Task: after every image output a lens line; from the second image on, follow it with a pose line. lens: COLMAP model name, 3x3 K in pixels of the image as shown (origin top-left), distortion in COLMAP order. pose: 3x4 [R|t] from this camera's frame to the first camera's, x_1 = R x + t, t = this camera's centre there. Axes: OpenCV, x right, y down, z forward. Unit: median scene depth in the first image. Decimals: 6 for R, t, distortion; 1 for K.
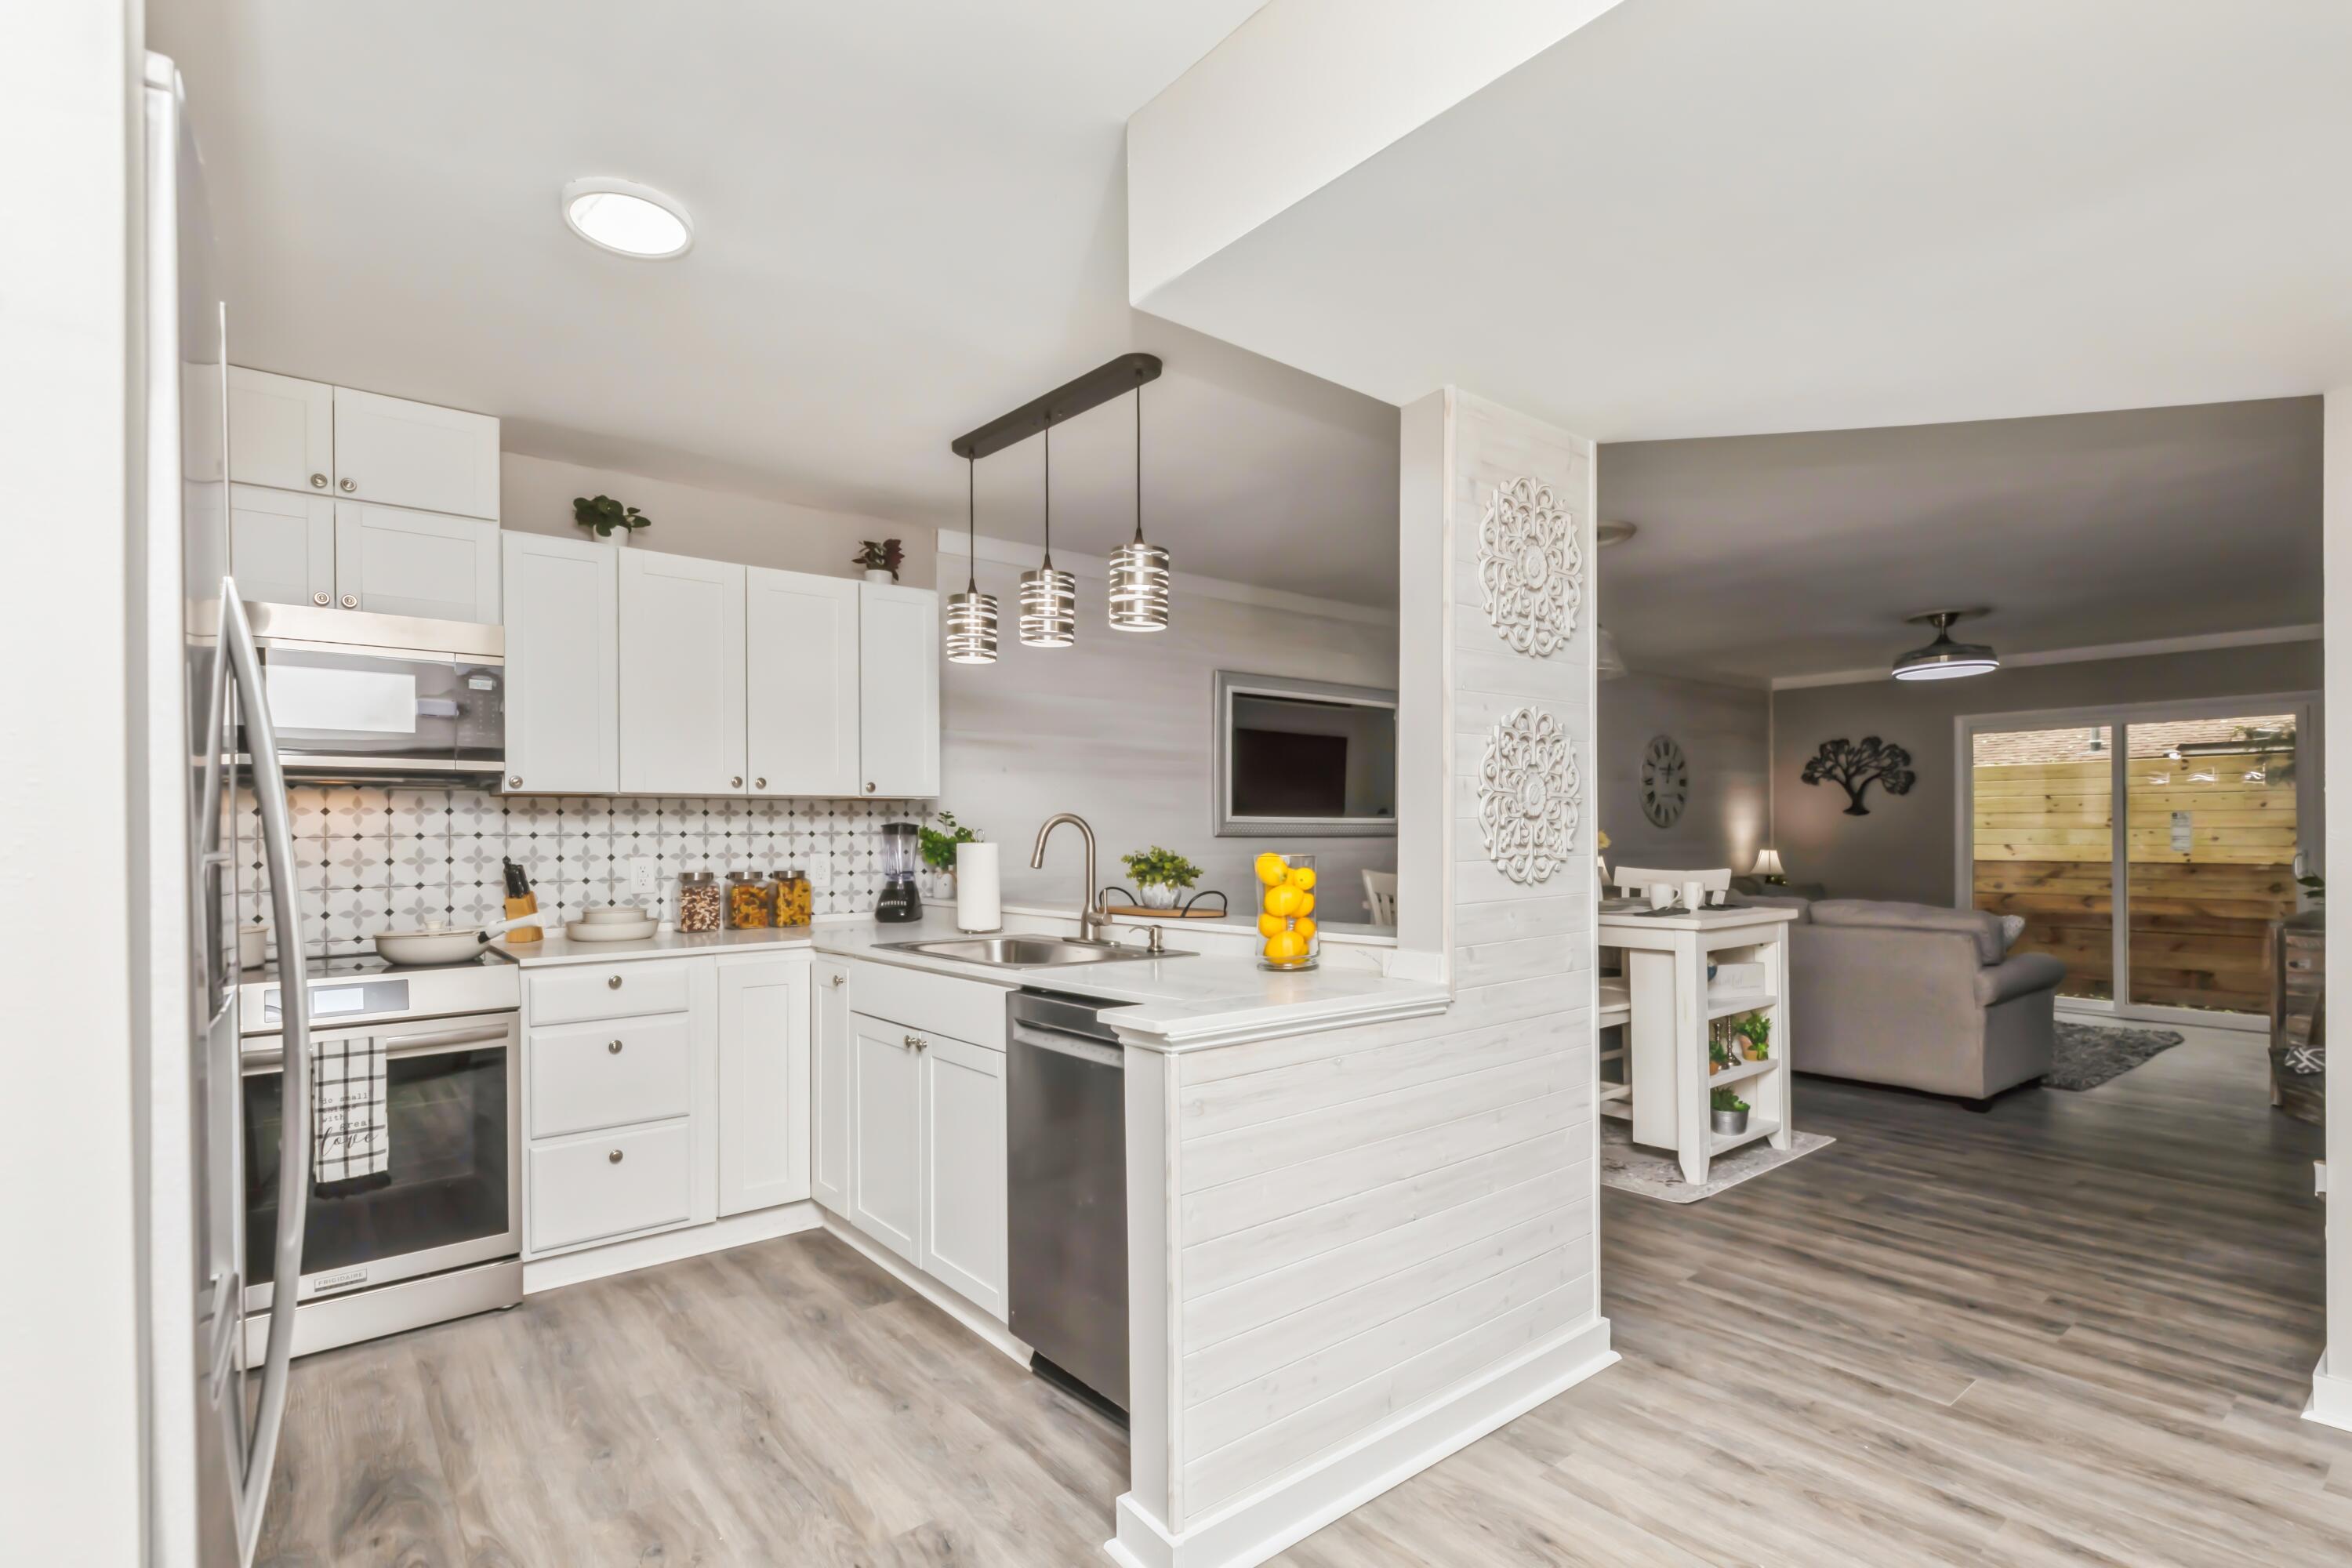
lens RADIAL K [[1112.5, 0, 1179.7], [0, 1112.5, 823.8], [0, 0, 1]] dist [0.003123, -0.000181]
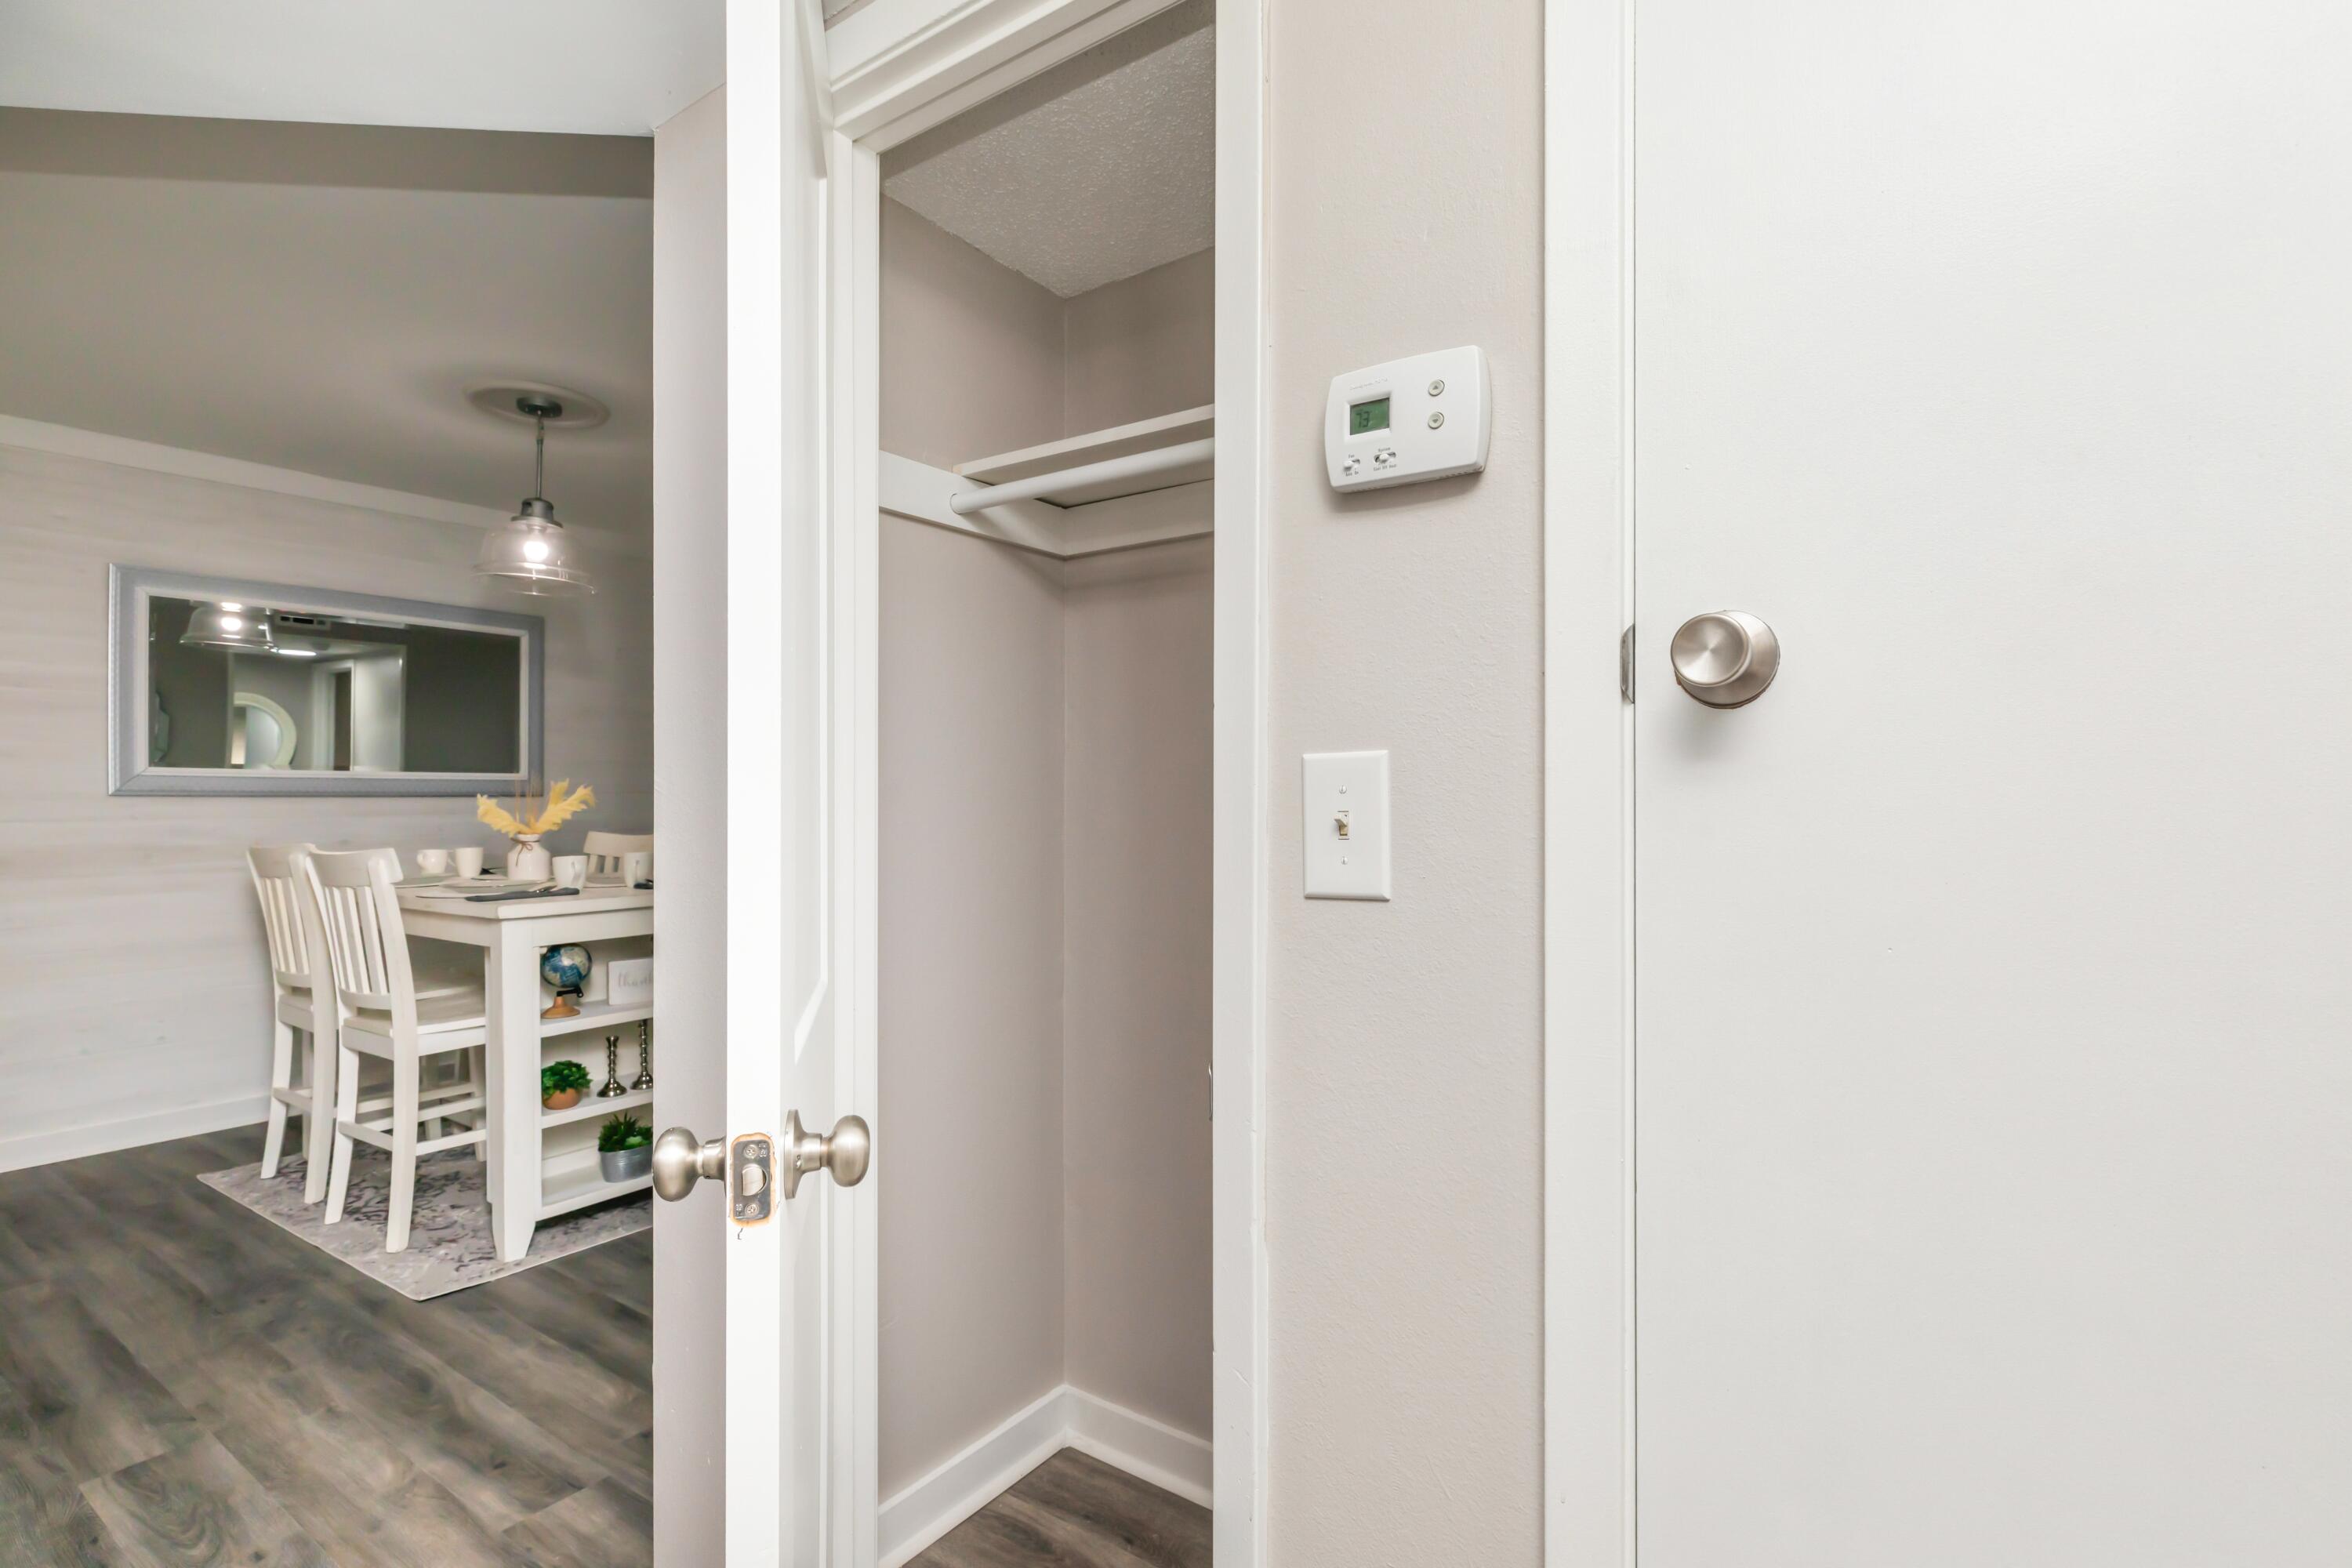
lens RADIAL K [[1093.6, 0, 1228.6], [0, 1093.6, 787.8], [0, 0, 1]] dist [-0.001204, -0.000486]
pose [[0.954256, 0.005200, 0.298945, 0.712835], [-0.005492, 0.999985, 0.000136, 0.004174], [-0.298940, -0.001771, 0.954270, 0.159853]]
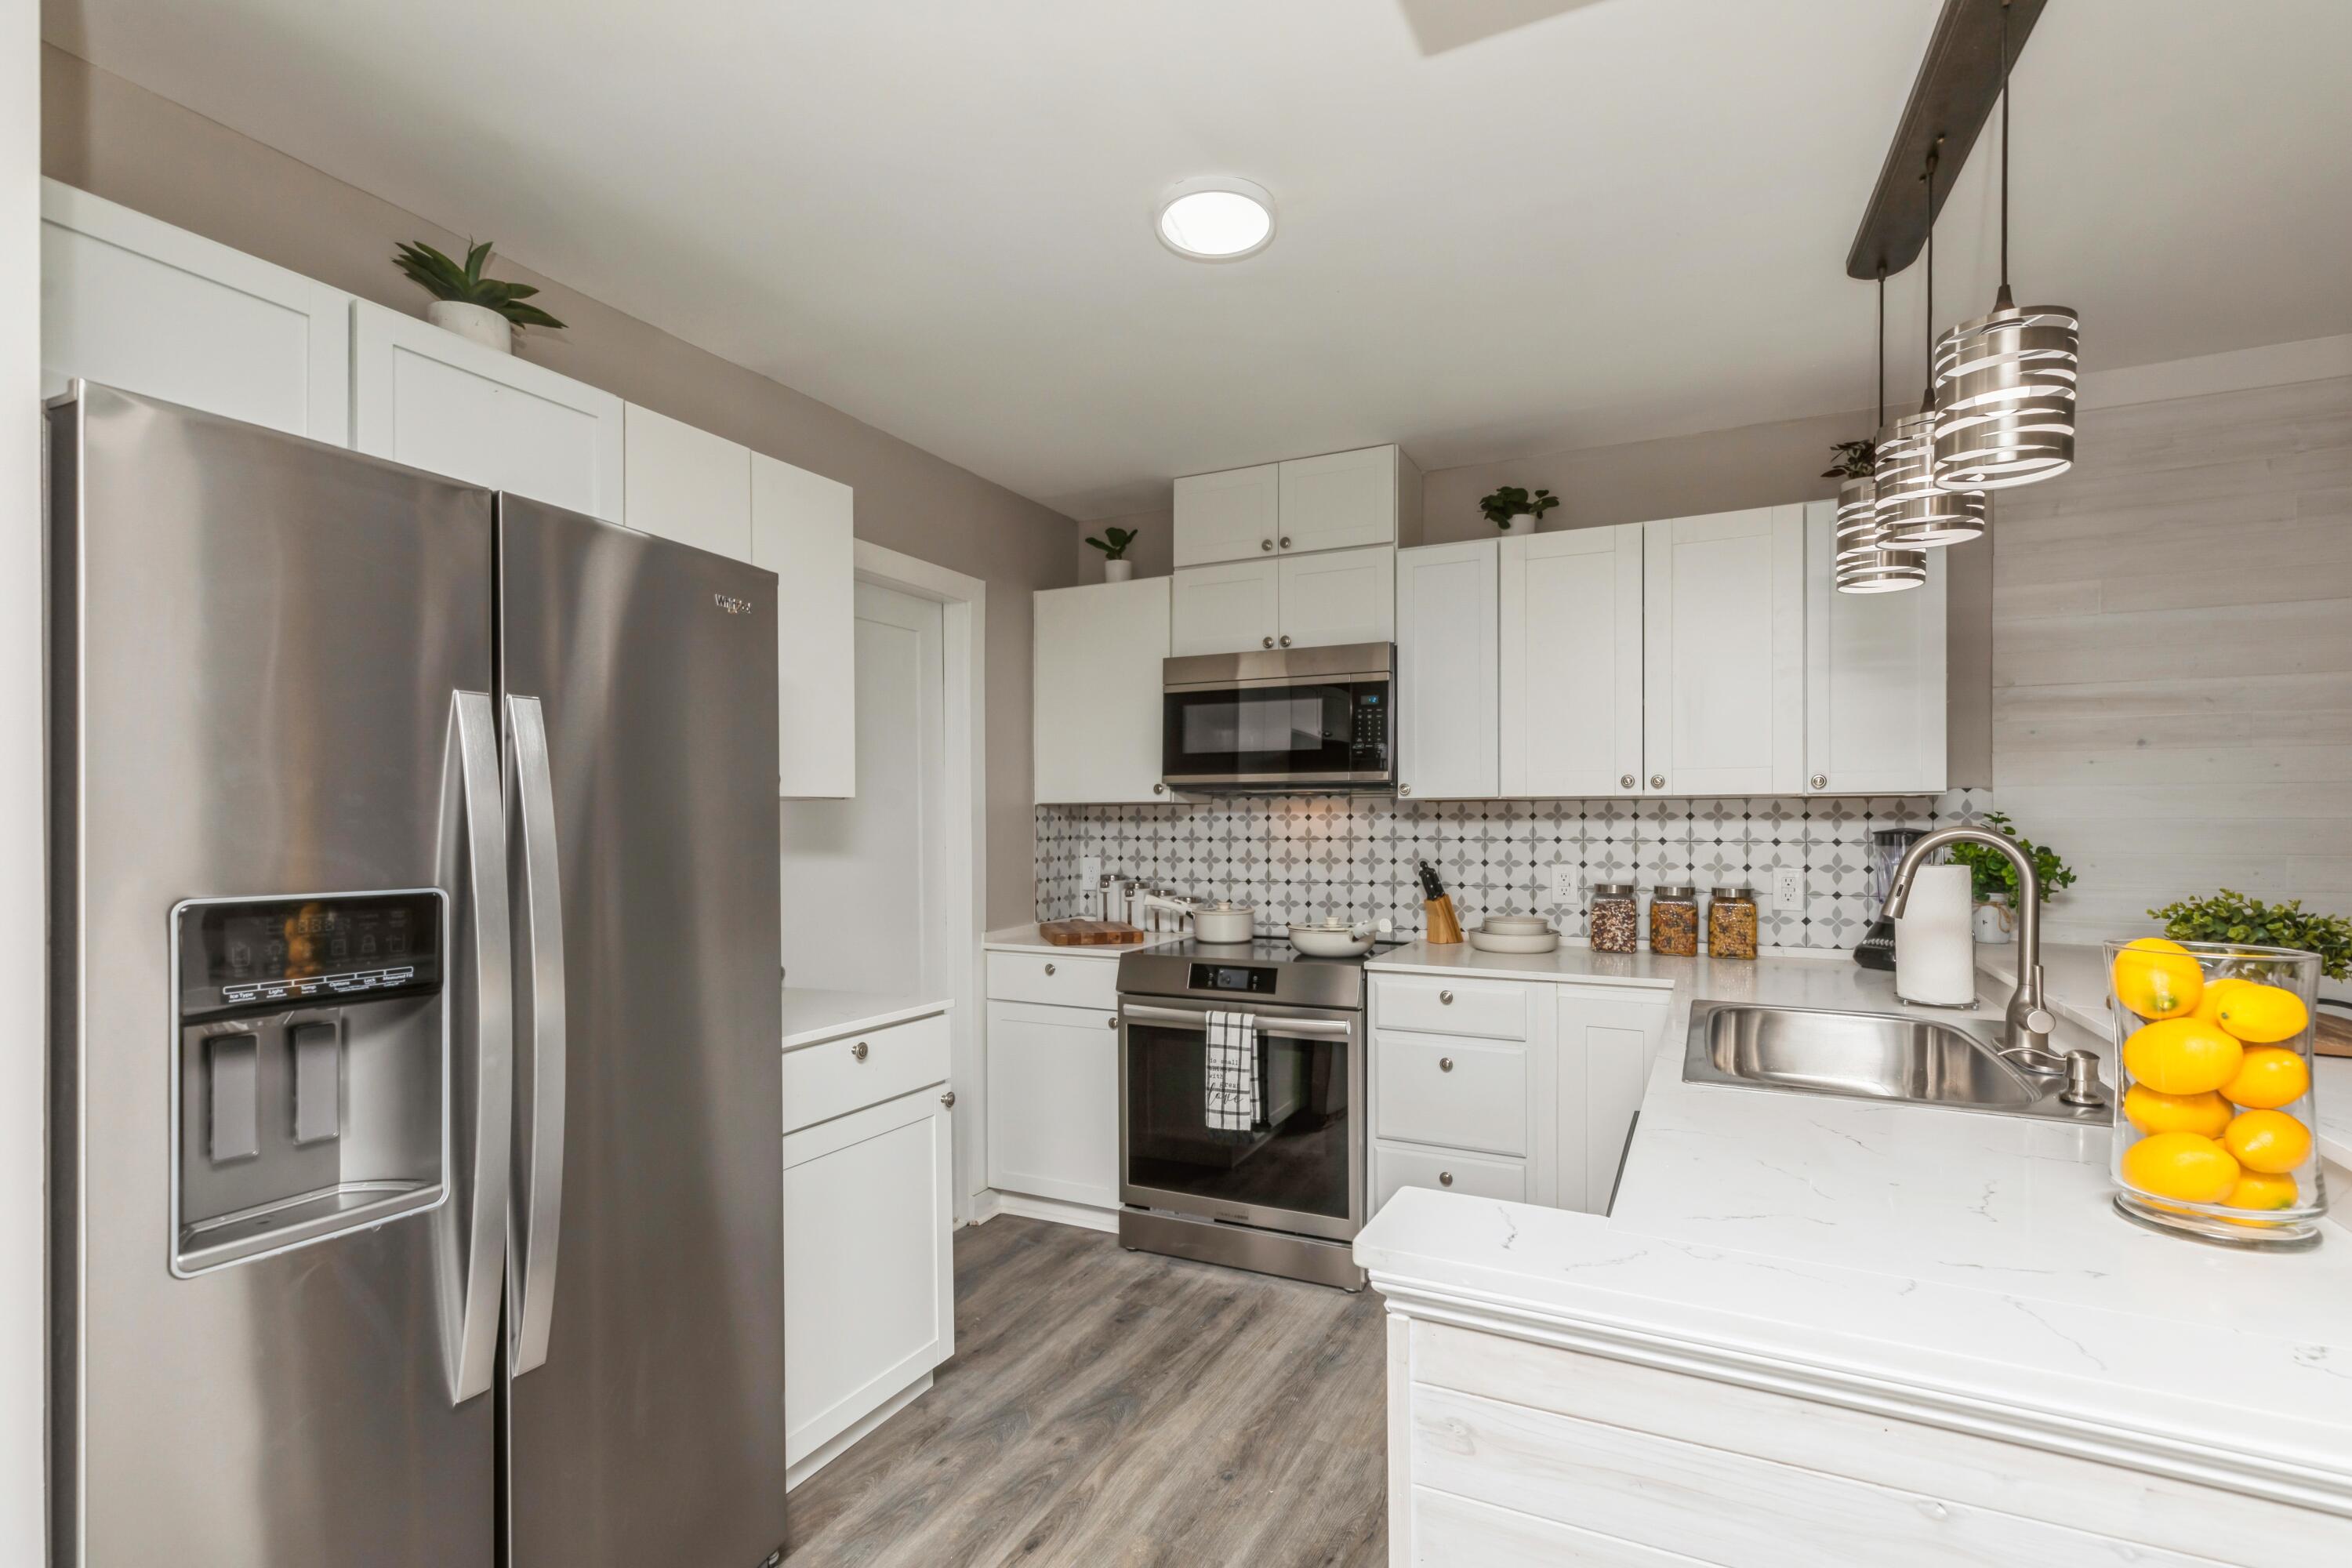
lens RADIAL K [[1085.5, 0, 1186.5], [0, 1085.5, 826.7], [0, 0, 1]] dist [0.003120, -0.000284]
pose [[0.422146, 0.010885, -0.906462, 0.197568], [0.004385, 0.999892, 0.014049, -0.015030], [0.906517, -0.009906, 0.422053, 0.328129]]
